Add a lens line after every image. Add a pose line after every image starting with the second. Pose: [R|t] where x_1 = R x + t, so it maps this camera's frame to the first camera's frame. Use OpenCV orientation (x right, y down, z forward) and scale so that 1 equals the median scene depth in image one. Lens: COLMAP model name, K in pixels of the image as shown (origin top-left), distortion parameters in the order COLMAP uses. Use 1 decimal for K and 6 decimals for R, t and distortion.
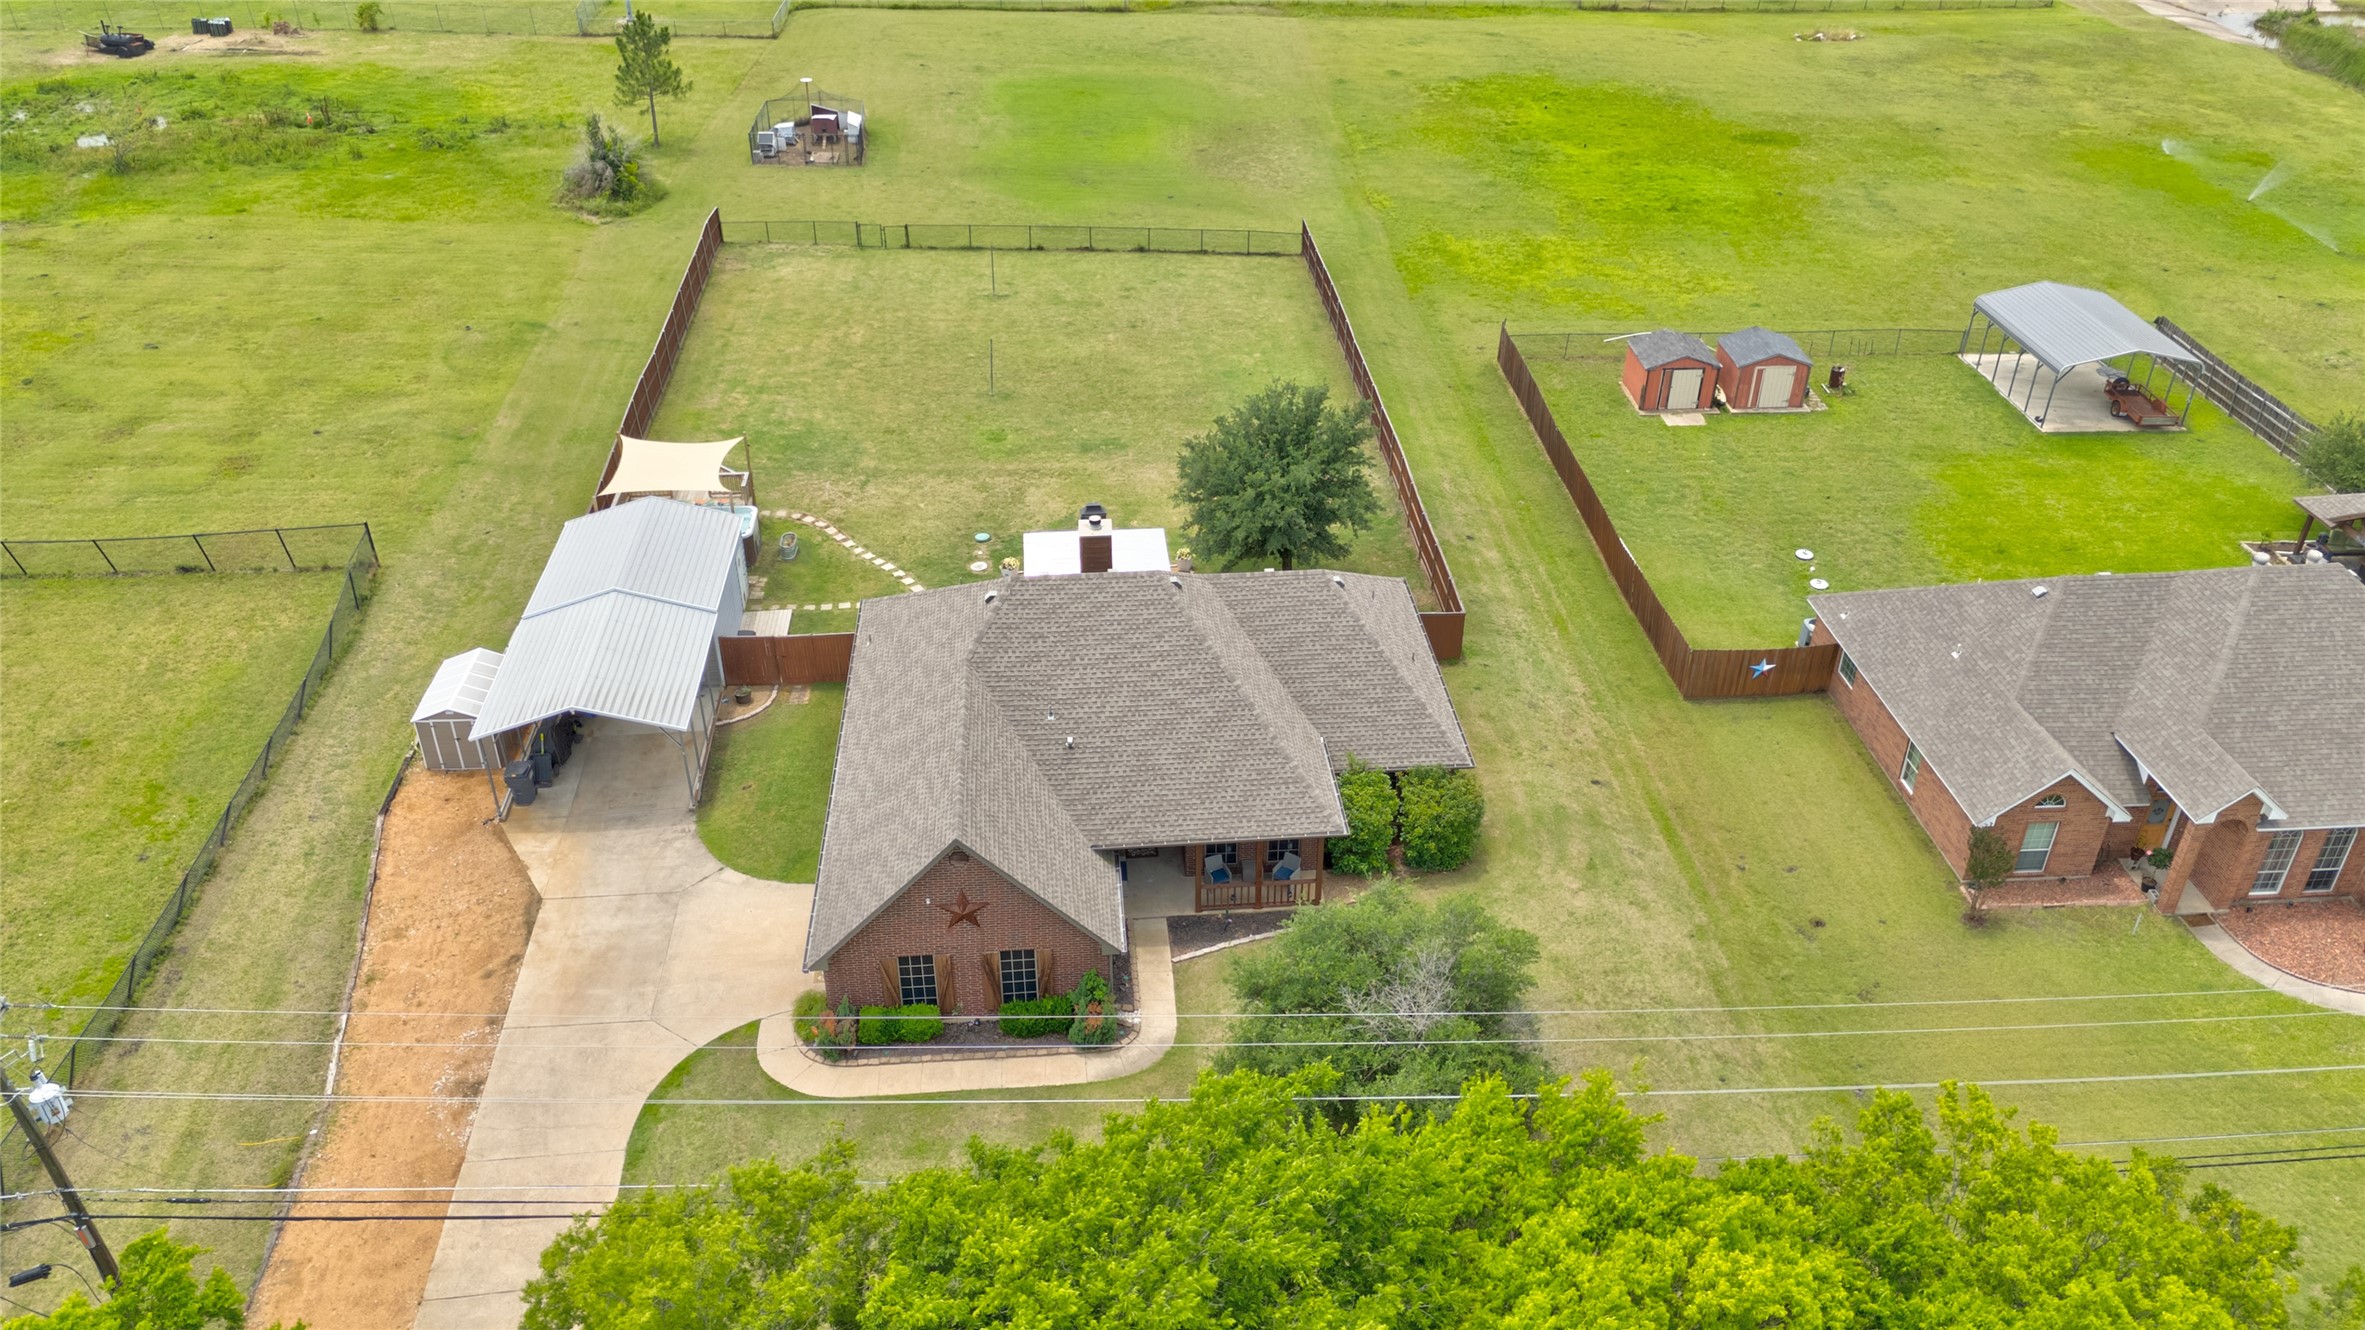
lens RADIAL K [[1772.6, 0, 1190.1], [0, 1772.6, 663.5], [0, 0, 1]] dist [0.086179, -0.102920]
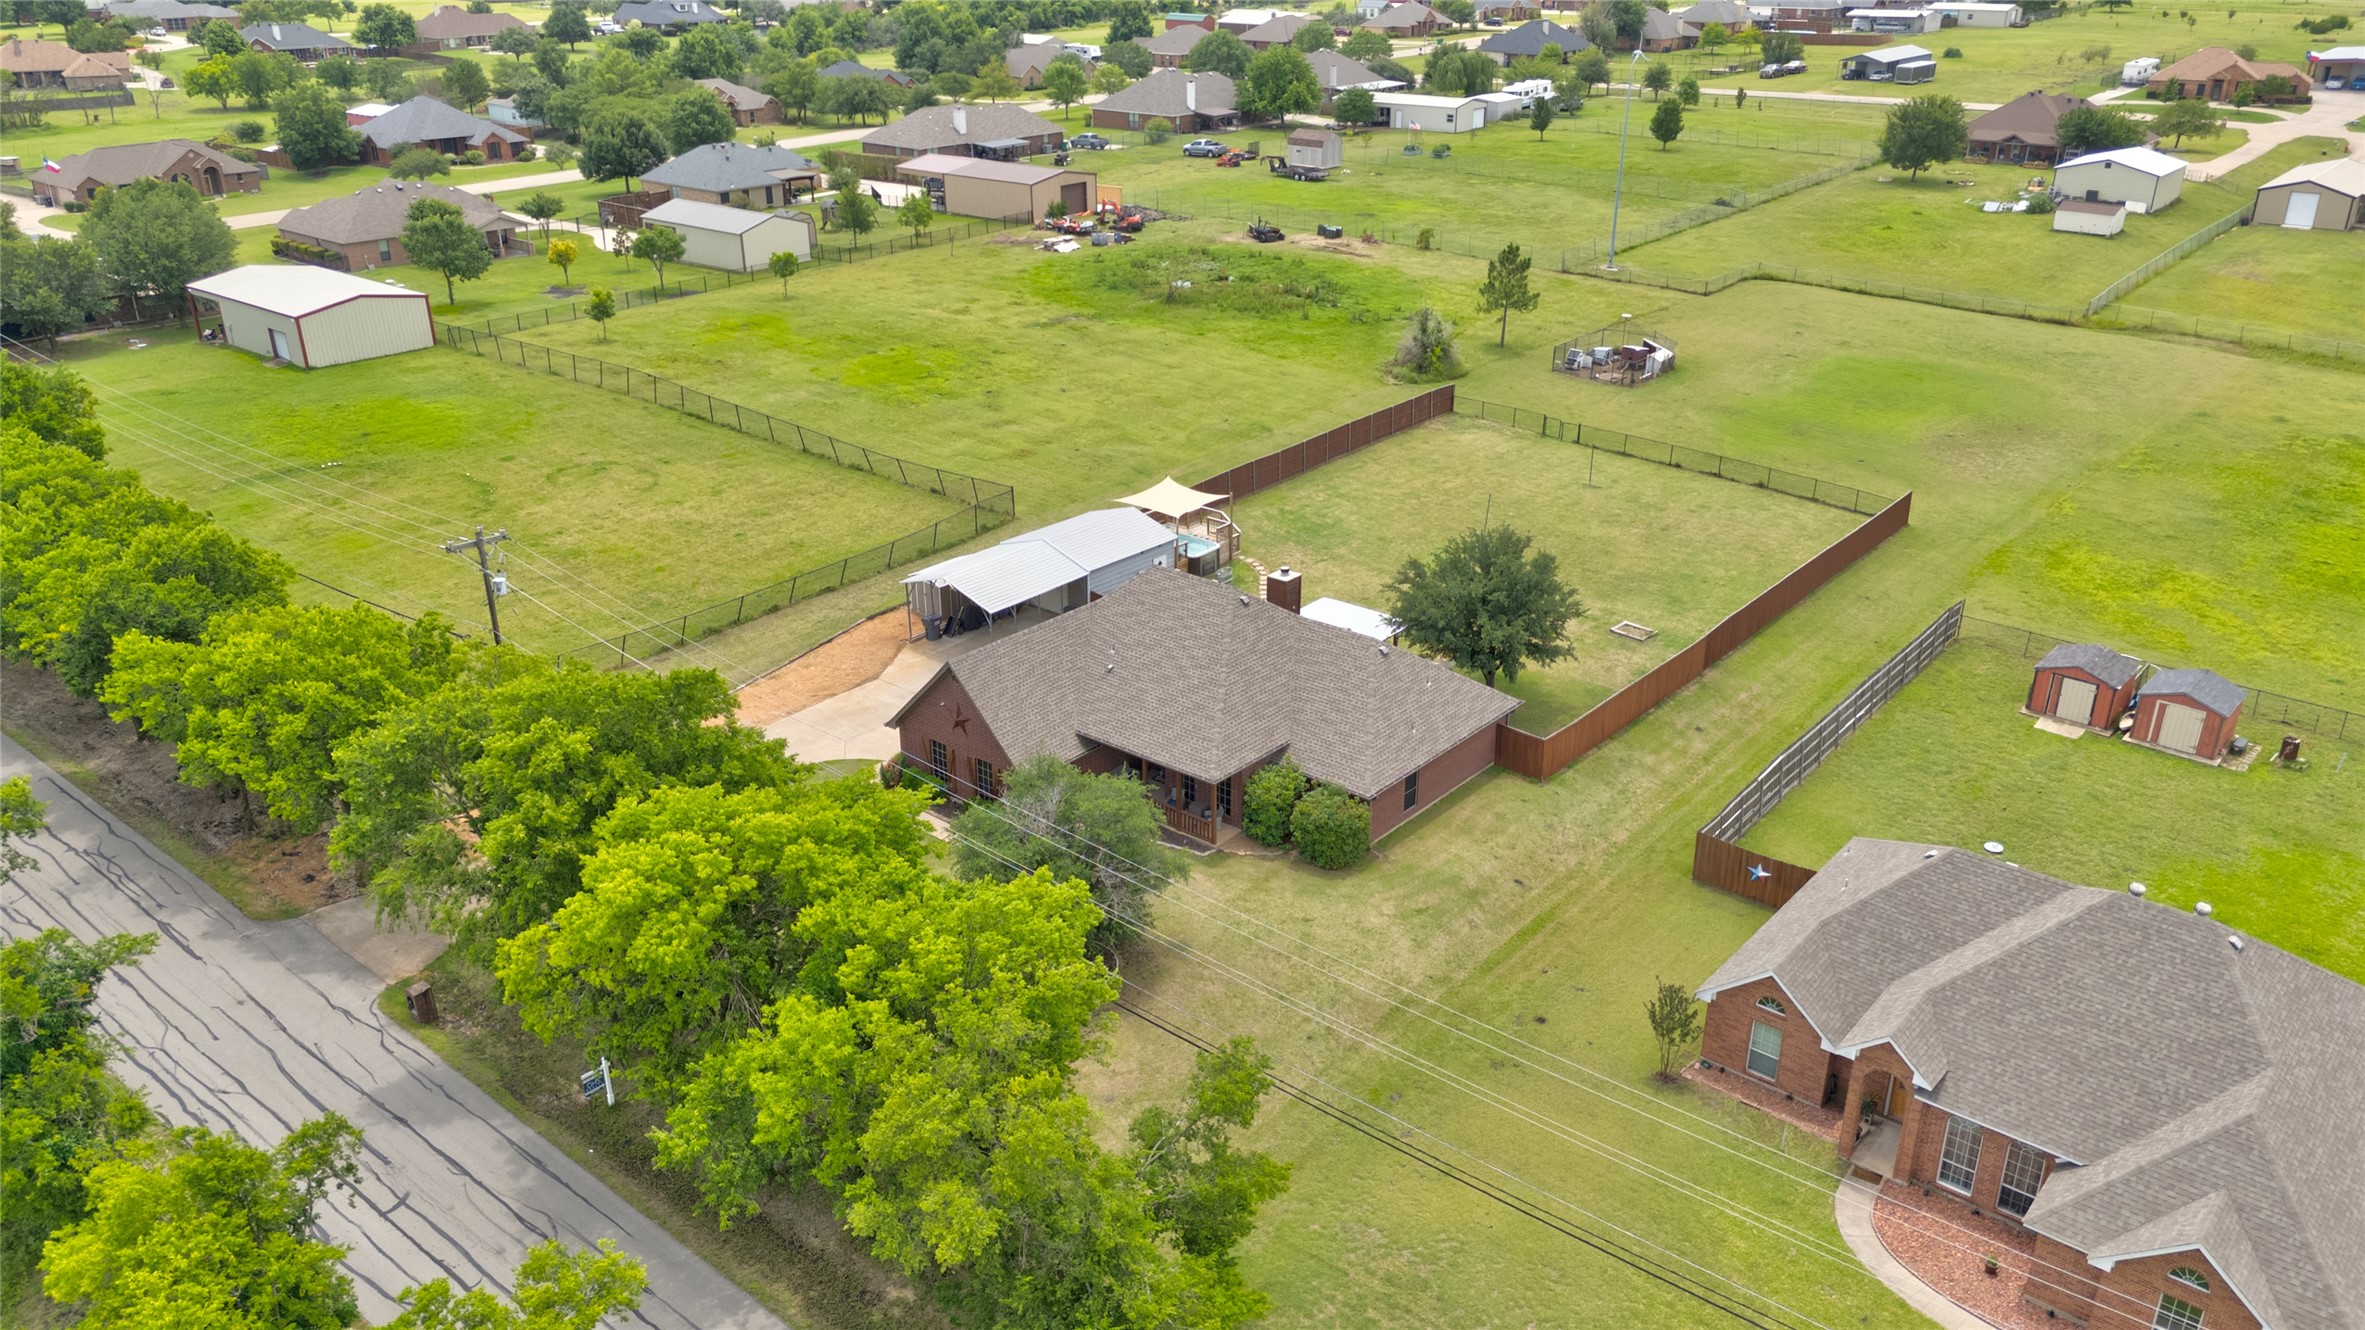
lens RADIAL K [[1772.6, 0, 1190.1], [0, 1772.6, 663.5], [0, 0, 1]] dist [0.086179, -0.102920]
pose [[0.707570, 0.277579, -0.649842, 0.554306], [-0.375034, 0.926928, -0.012414, 0.020334], [0.598911, 0.252497, 0.759968, -0.037894]]
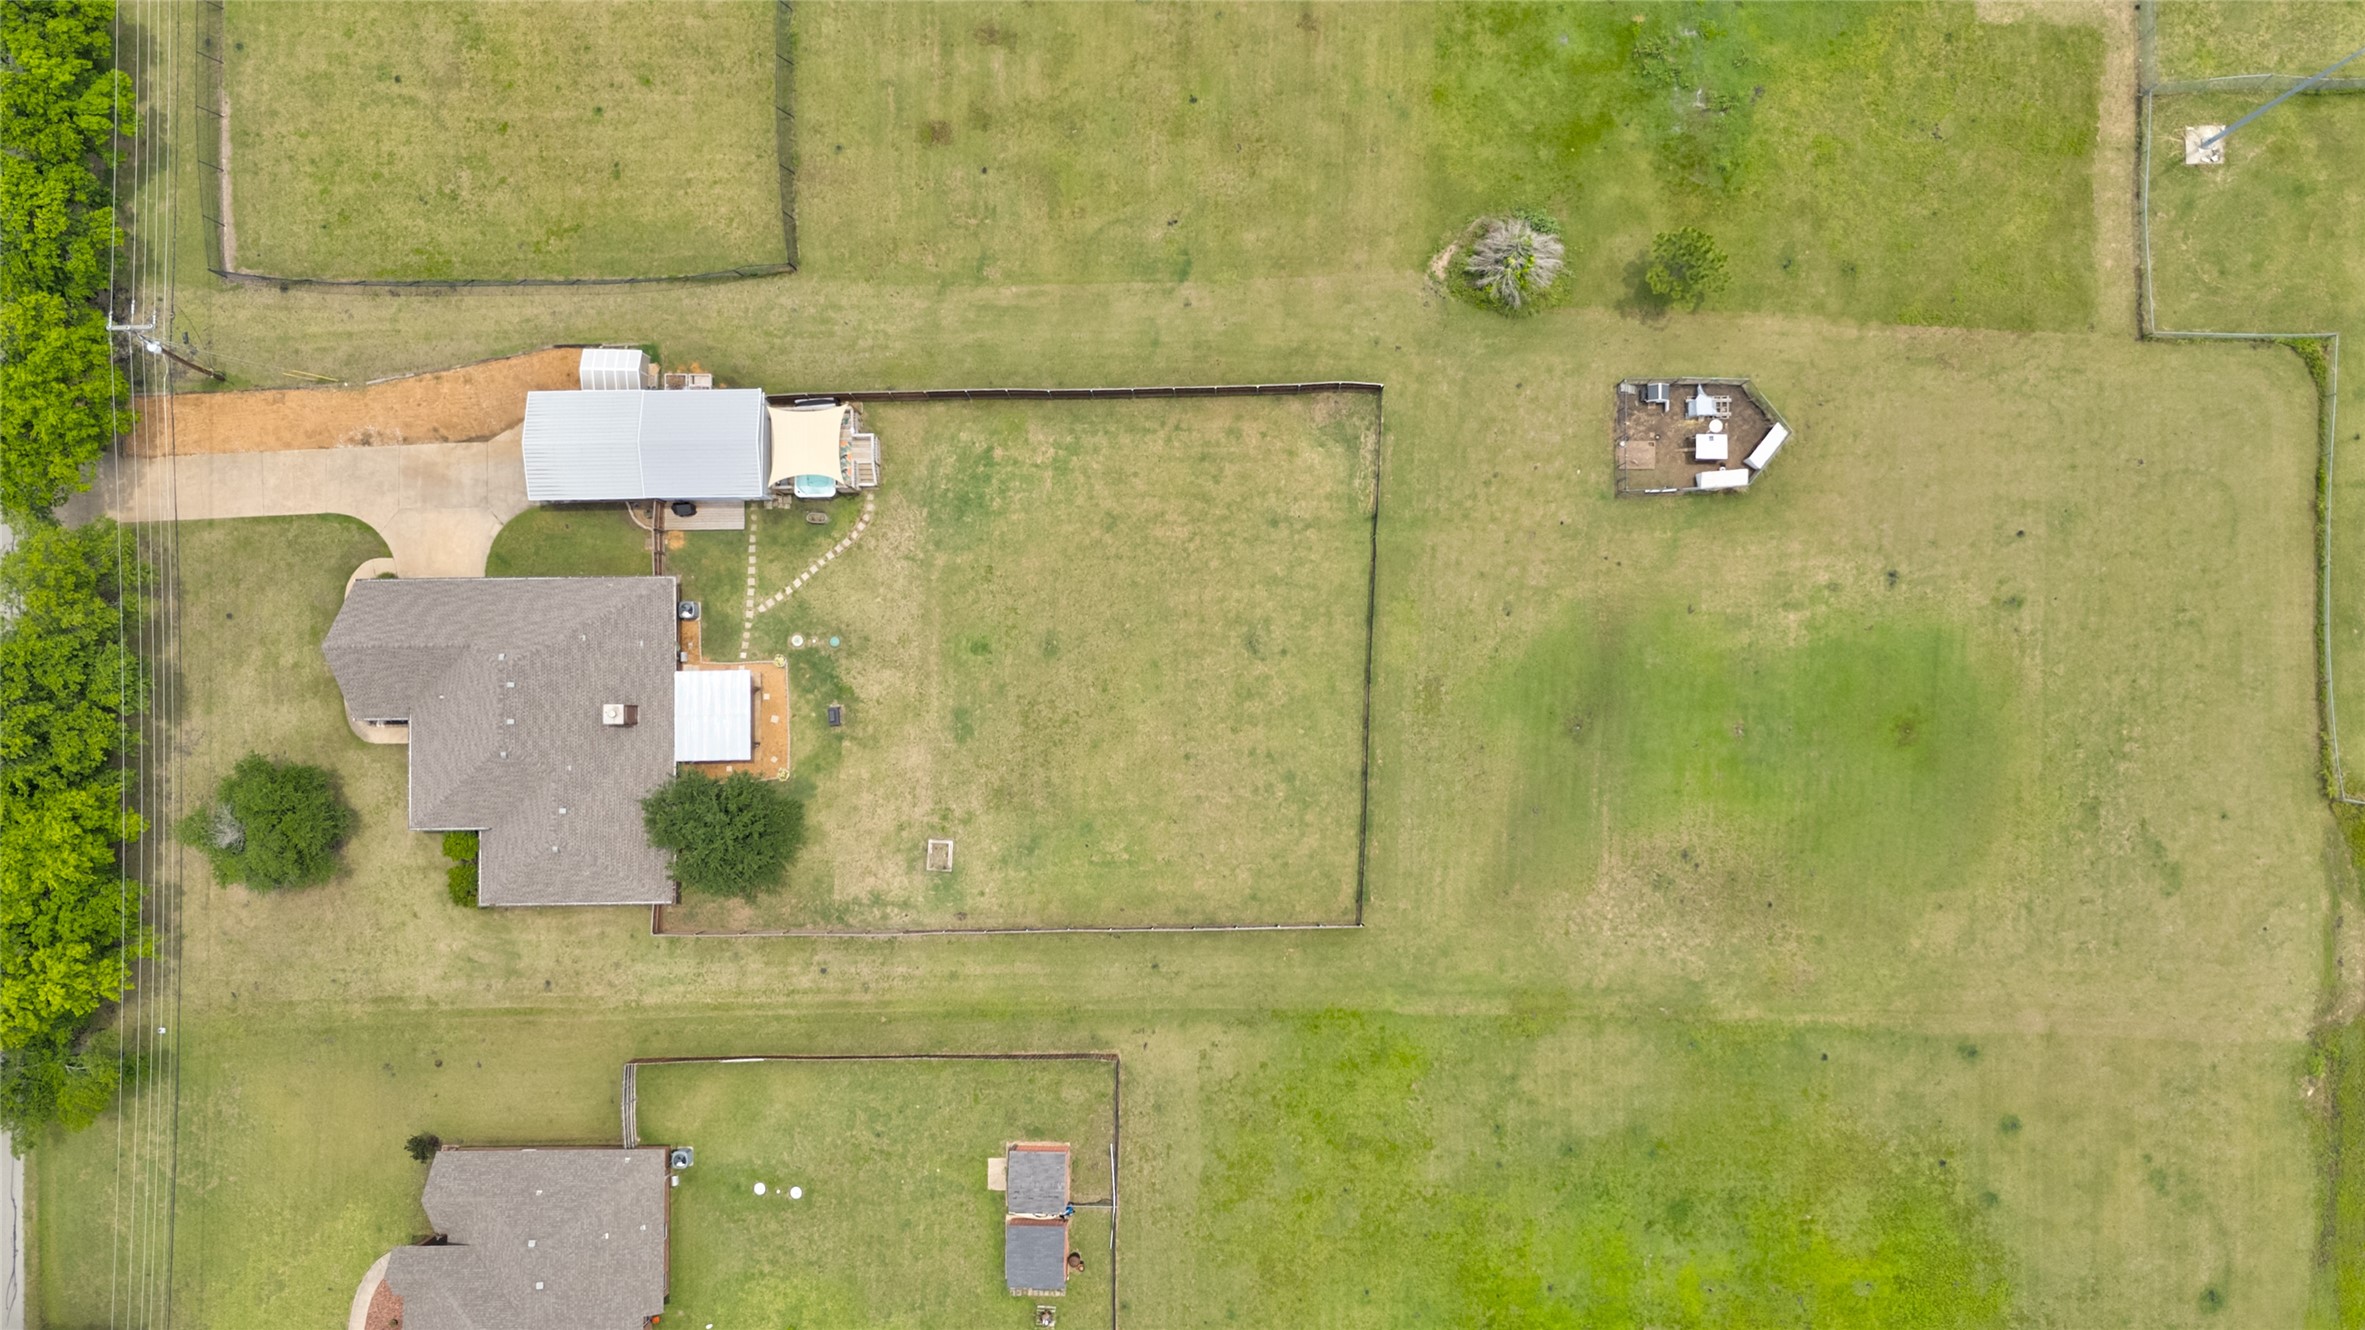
lens RADIAL K [[1772.6, 0, 1190.1], [0, 1772.6, 663.5], [0, 0, 1]] dist [0.086179, -0.102920]
pose [[-0.066484, 0.997095, -0.037165, -0.052211], [-0.516852, -0.002554, 0.856071, -1.271164], [0.853489, 0.076123, 0.515520, 0.399895]]
